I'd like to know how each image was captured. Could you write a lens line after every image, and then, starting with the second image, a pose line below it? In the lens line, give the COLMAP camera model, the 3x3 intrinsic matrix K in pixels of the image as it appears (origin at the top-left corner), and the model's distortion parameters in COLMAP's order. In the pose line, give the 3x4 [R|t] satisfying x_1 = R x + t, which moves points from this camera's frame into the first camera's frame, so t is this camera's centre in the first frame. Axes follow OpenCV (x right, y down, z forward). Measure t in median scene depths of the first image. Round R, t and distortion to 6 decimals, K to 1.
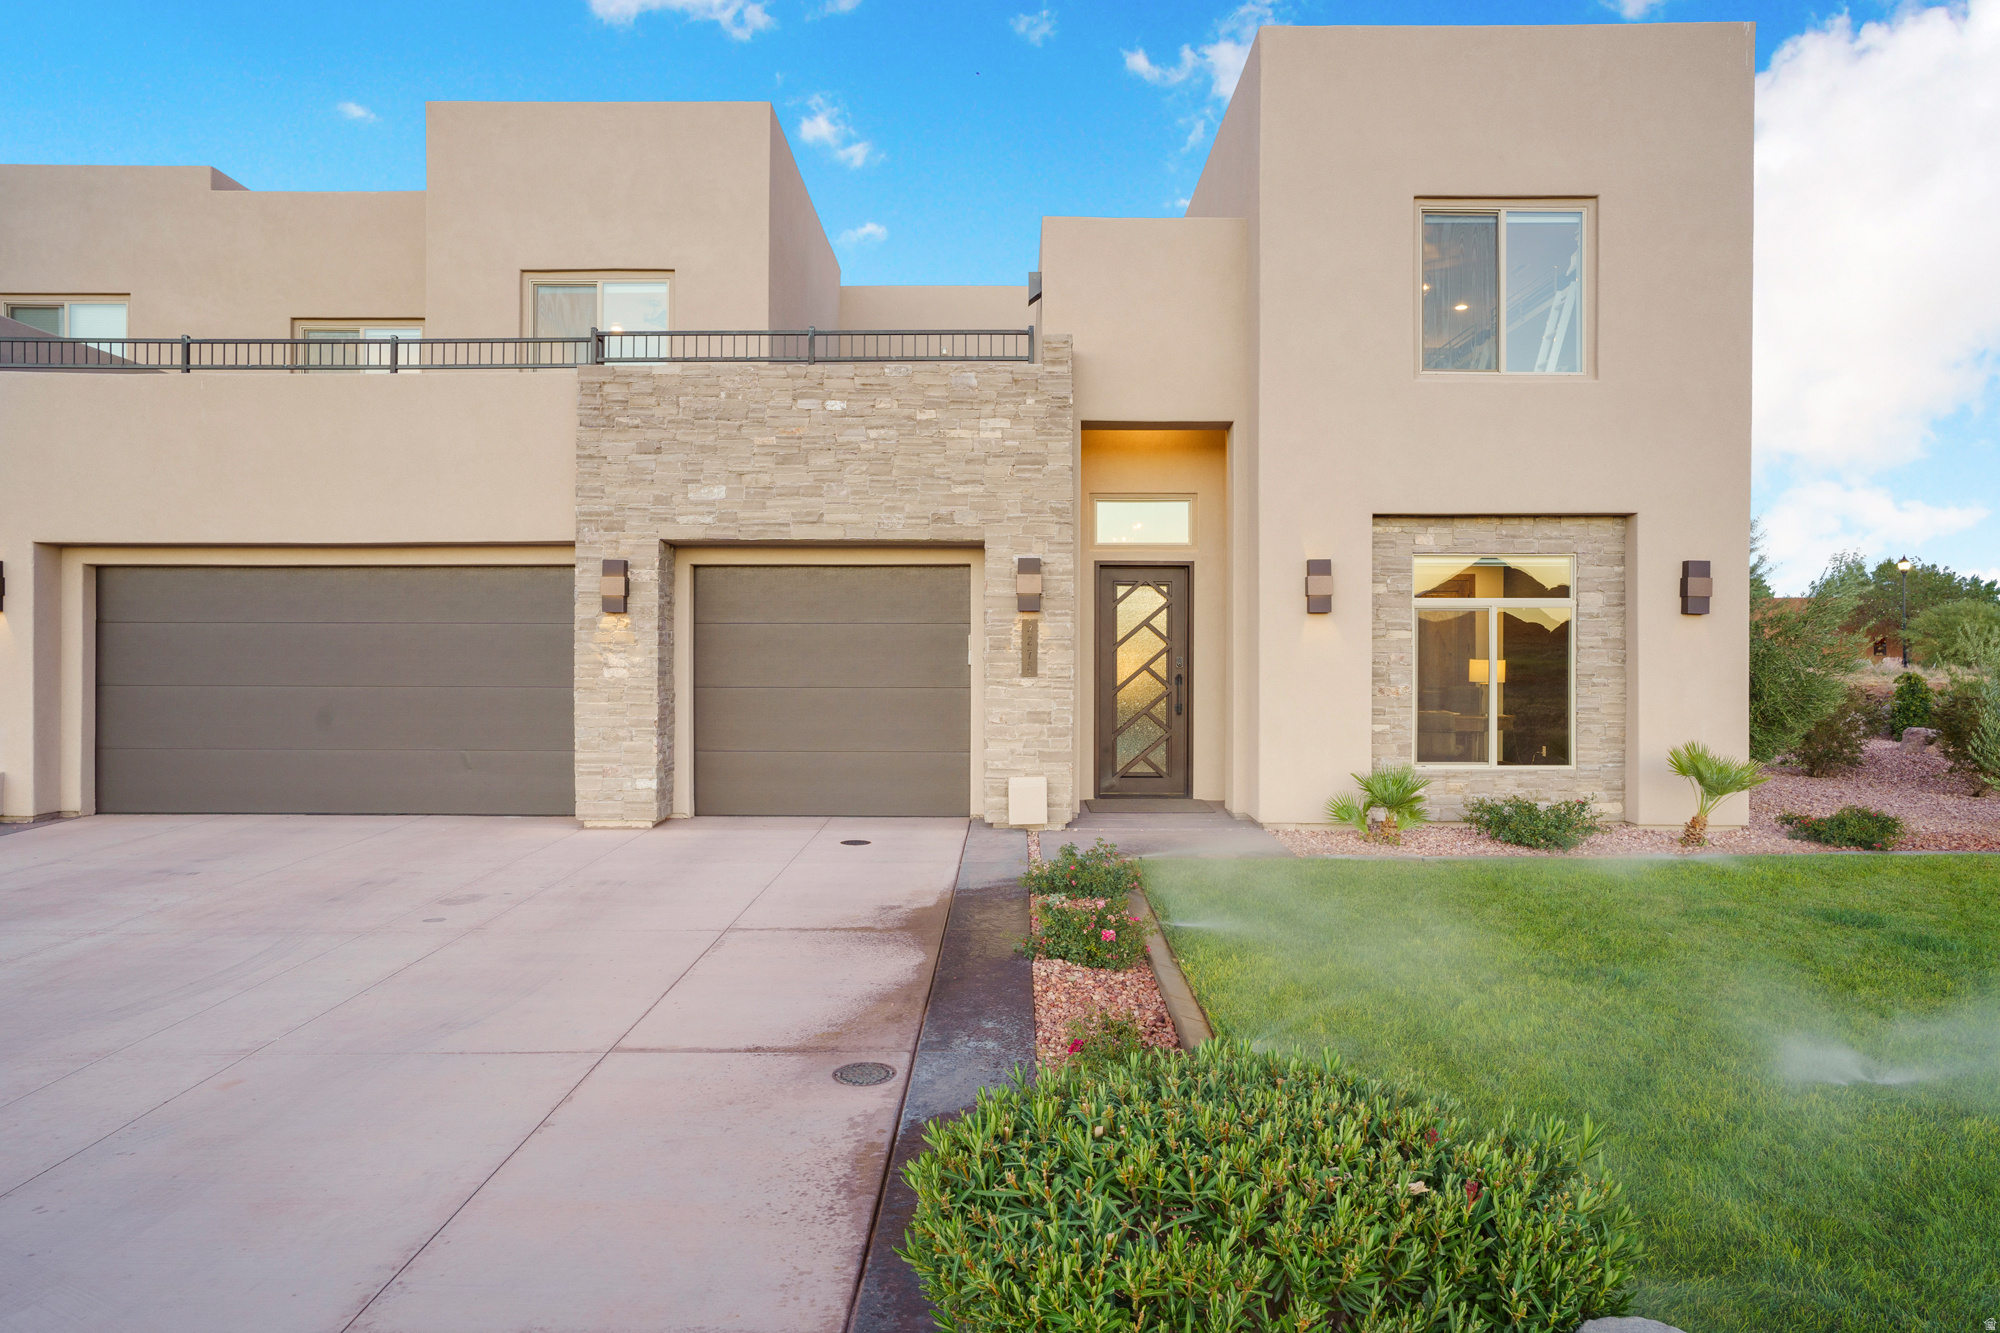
lens RADIAL K [[1279.4, 0, 1004.2], [0, 1279.4, 669.7], [0, 0, 1]] dist [-0.001842, -0.000028]
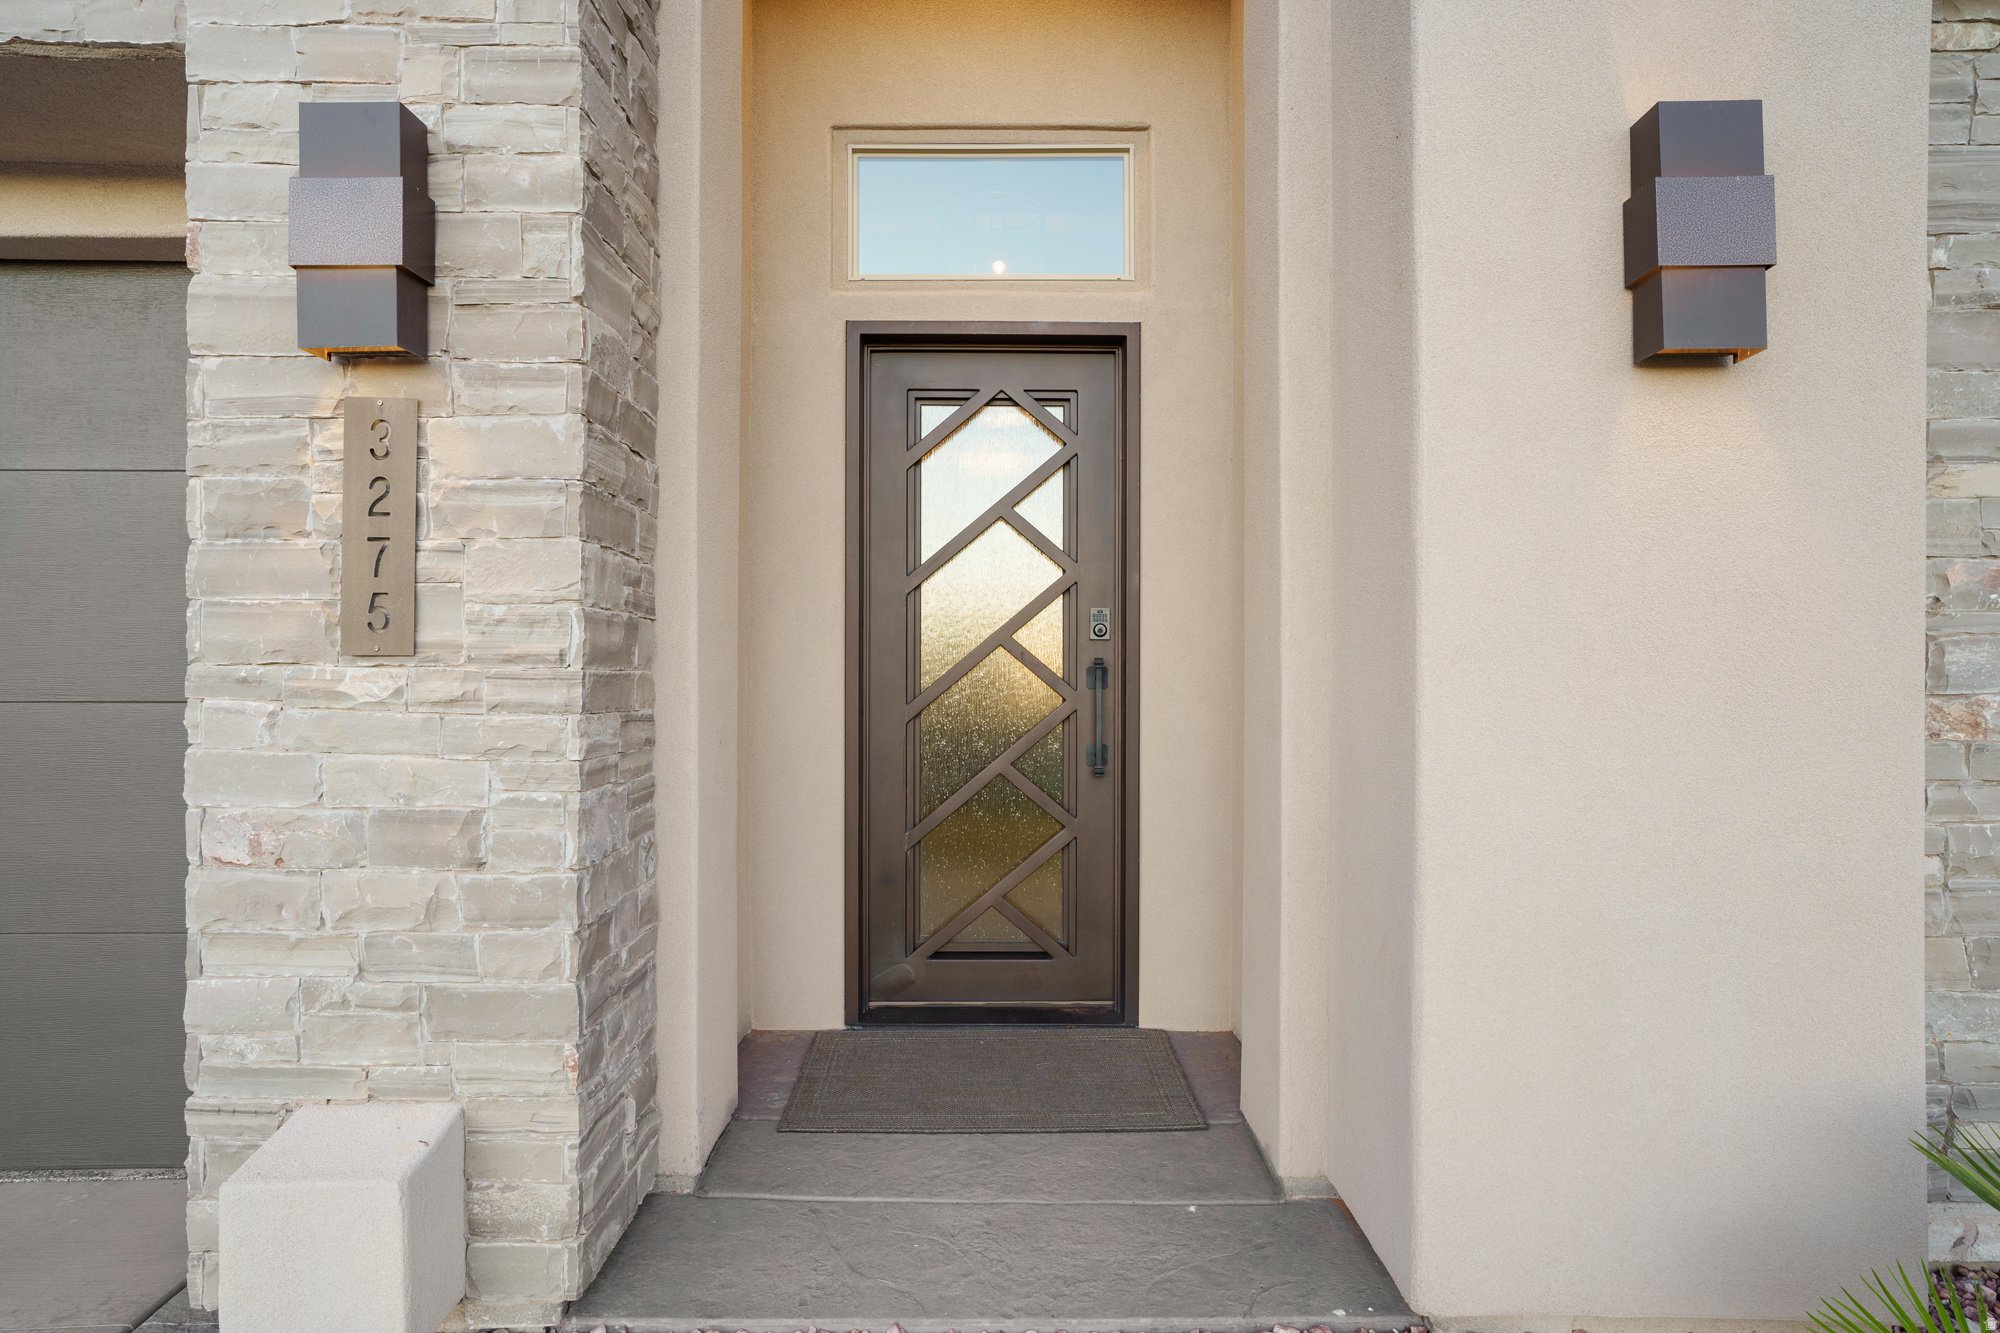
lens RADIAL K [[1196.9, 0, 994.9], [0, 1196.9, 661.3], [0, 0, 1]] dist [0.001444, 0.000078]
pose [[1.000000, -0.000423, 0.000753, 0.108979], [0.000429, 0.999969, -0.007812, 0.006811], [-0.000750, 0.007812, 0.999969, 0.681555]]
